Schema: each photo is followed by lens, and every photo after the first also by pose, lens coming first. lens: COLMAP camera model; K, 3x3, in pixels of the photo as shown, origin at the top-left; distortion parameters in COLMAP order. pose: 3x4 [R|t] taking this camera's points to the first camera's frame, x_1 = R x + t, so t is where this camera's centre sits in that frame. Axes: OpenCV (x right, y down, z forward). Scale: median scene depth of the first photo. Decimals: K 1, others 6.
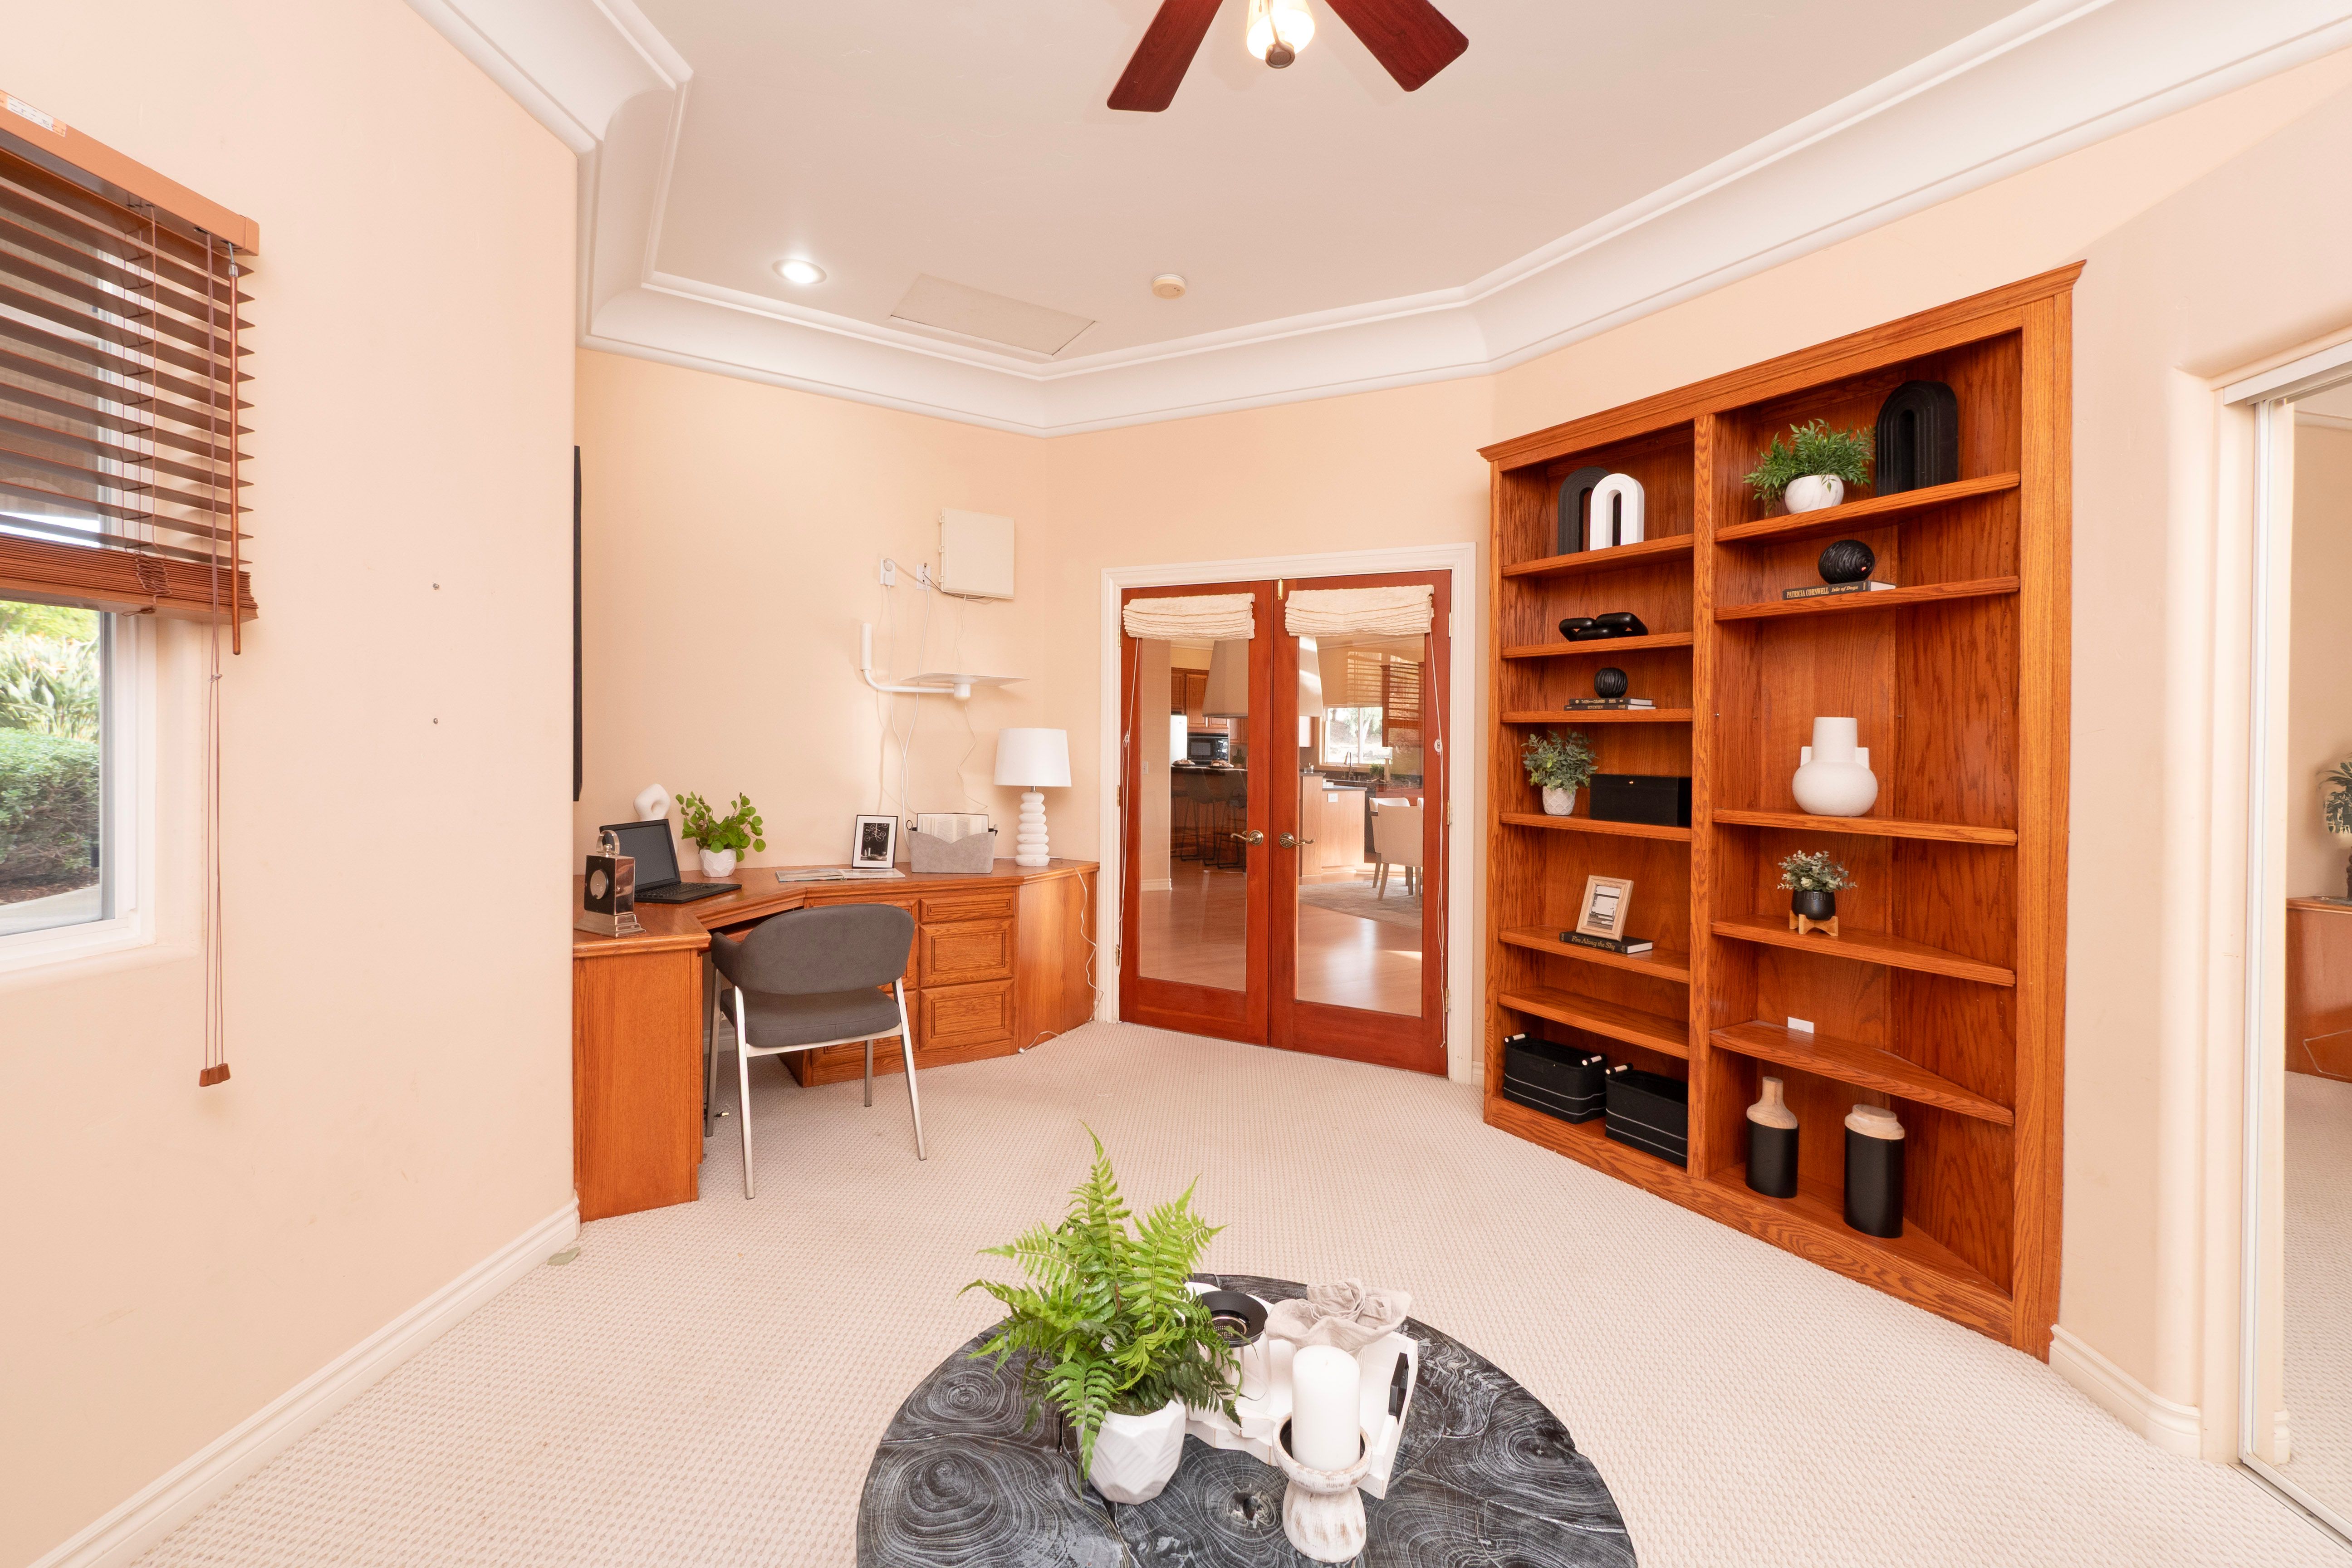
lens RADIAL K [[999.2, 0, 1168.4], [0, 999.2, 745.5], [0, 0, 1]] dist [-0.004240, -0.001027]
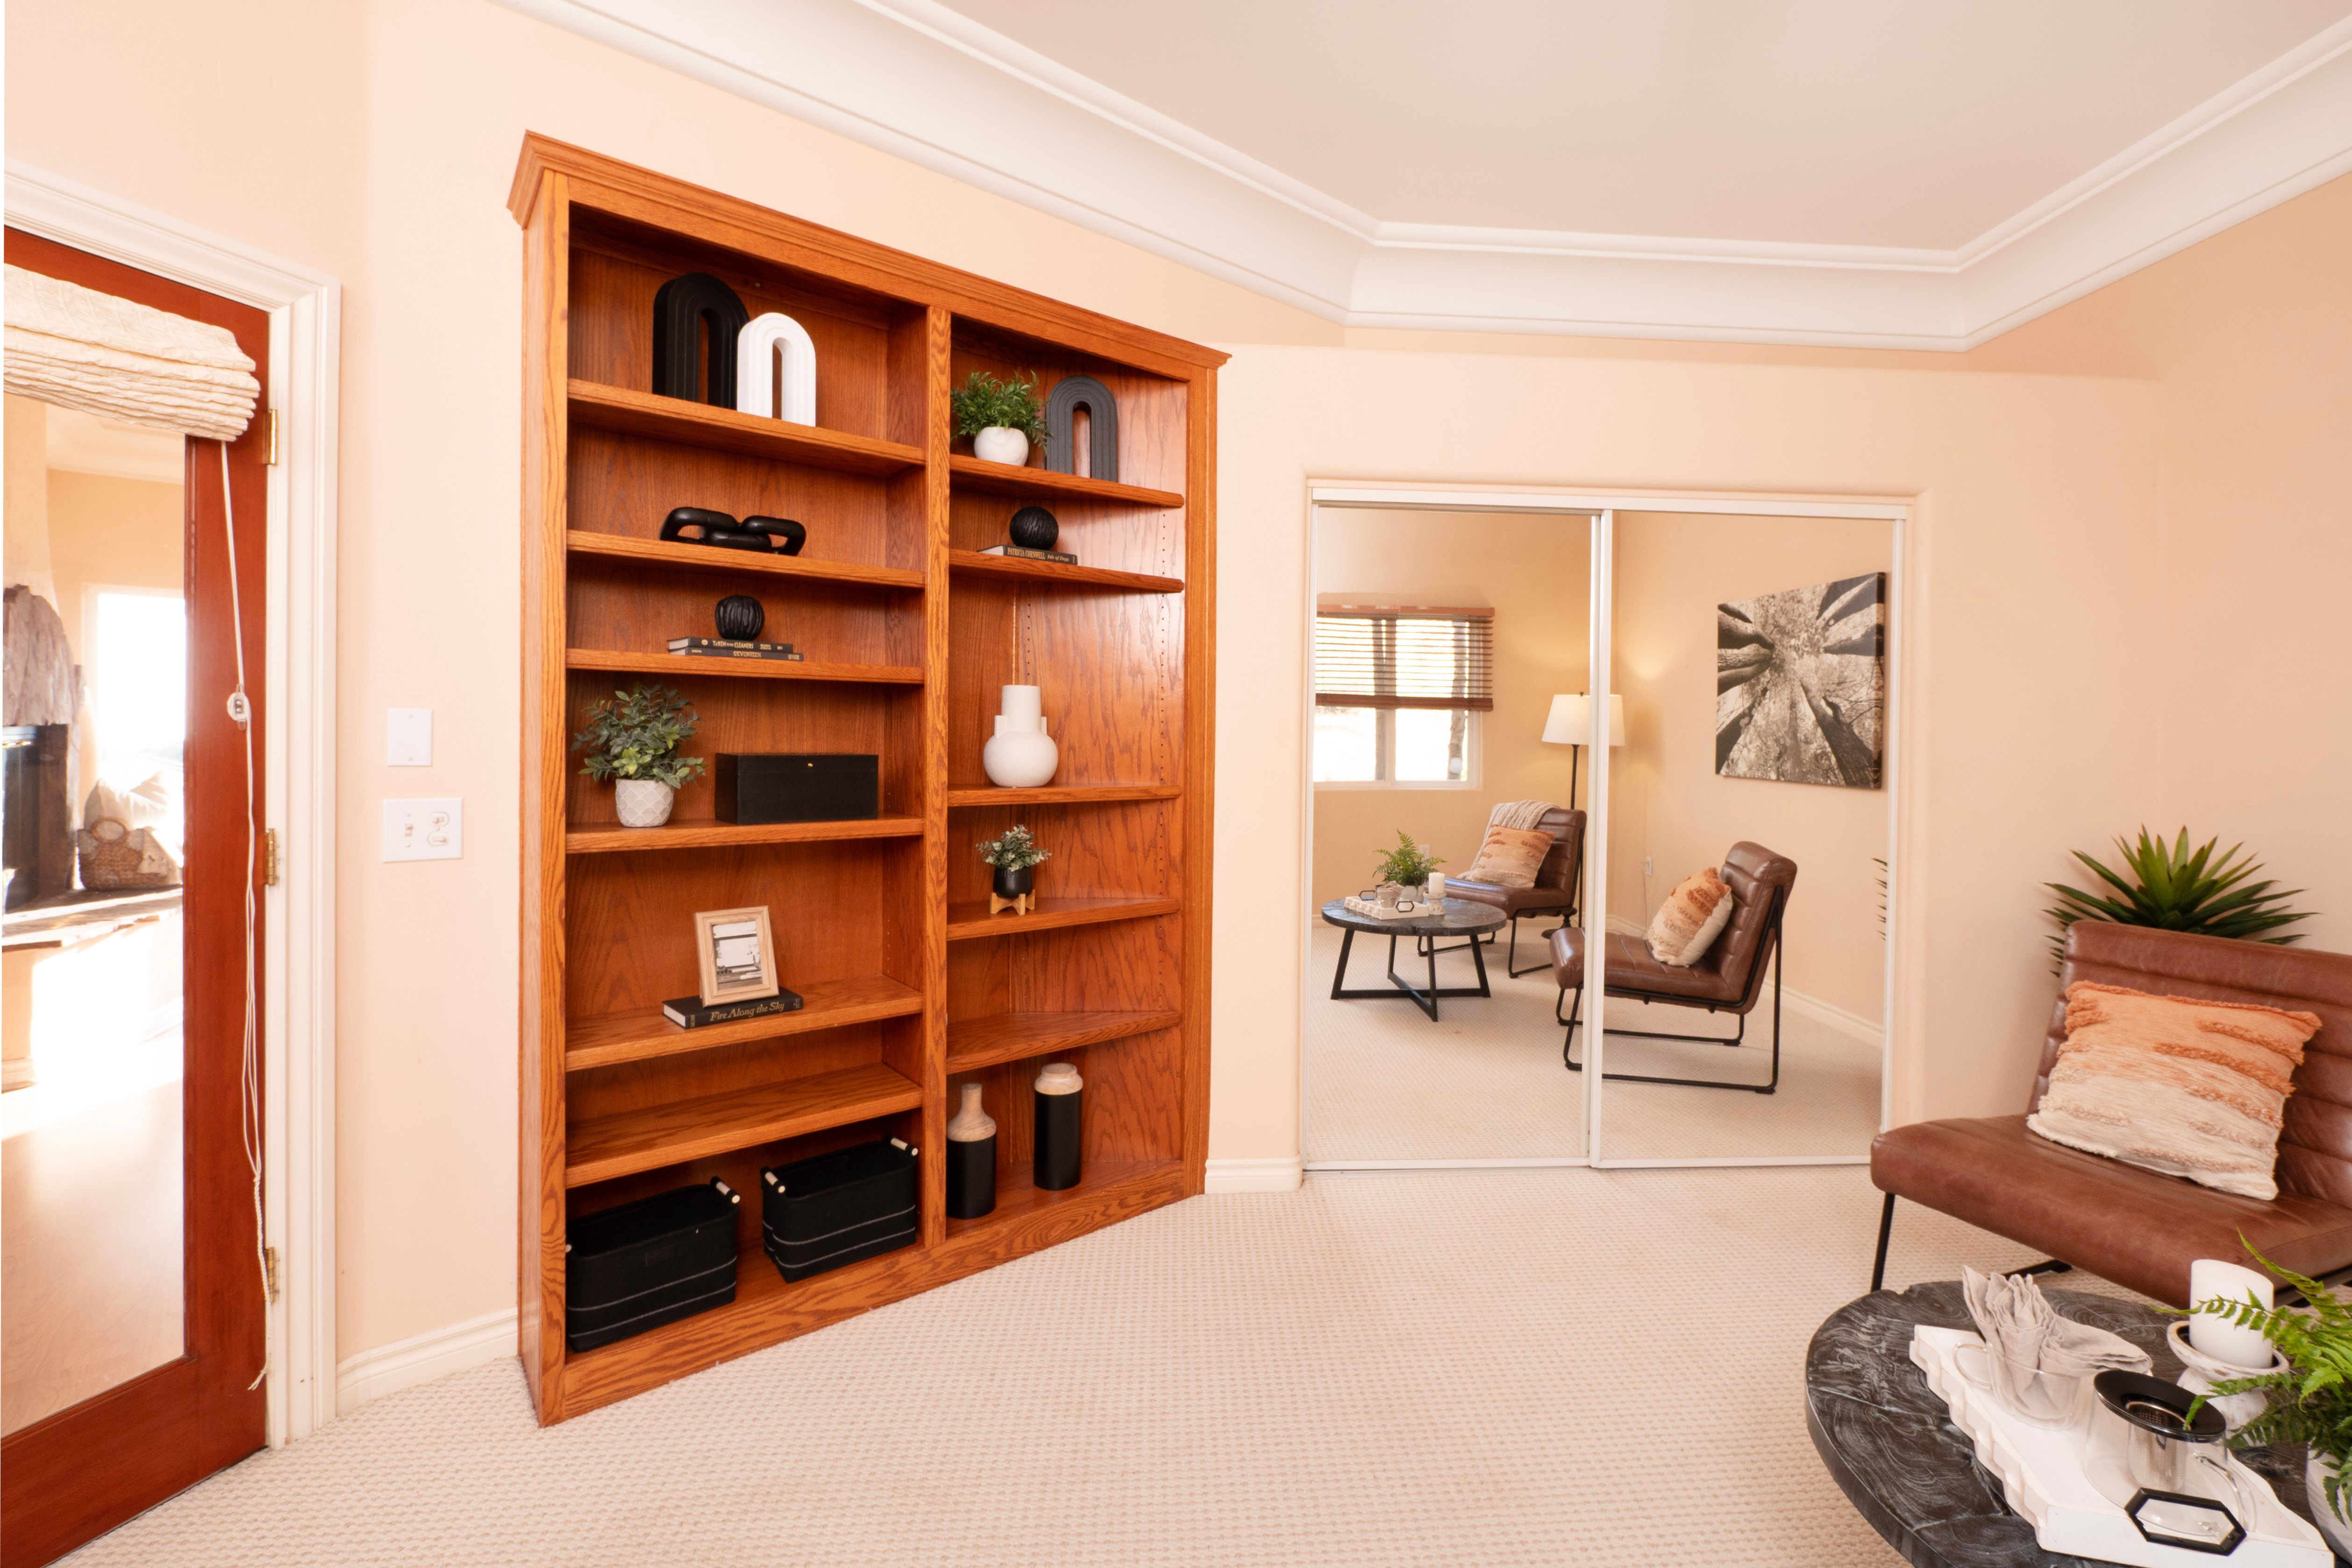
lens RADIAL K [[999.2, 0, 1168.4], [0, 999.2, 745.5], [0, 0, 1]] dist [-0.004240, -0.001027]
pose [[-0.129023, -0.013870, 0.991545, -0.288498], [0.000086, 0.999902, 0.013998, 0.014845], [-0.991642, 0.001891, -0.129009, 0.894388]]
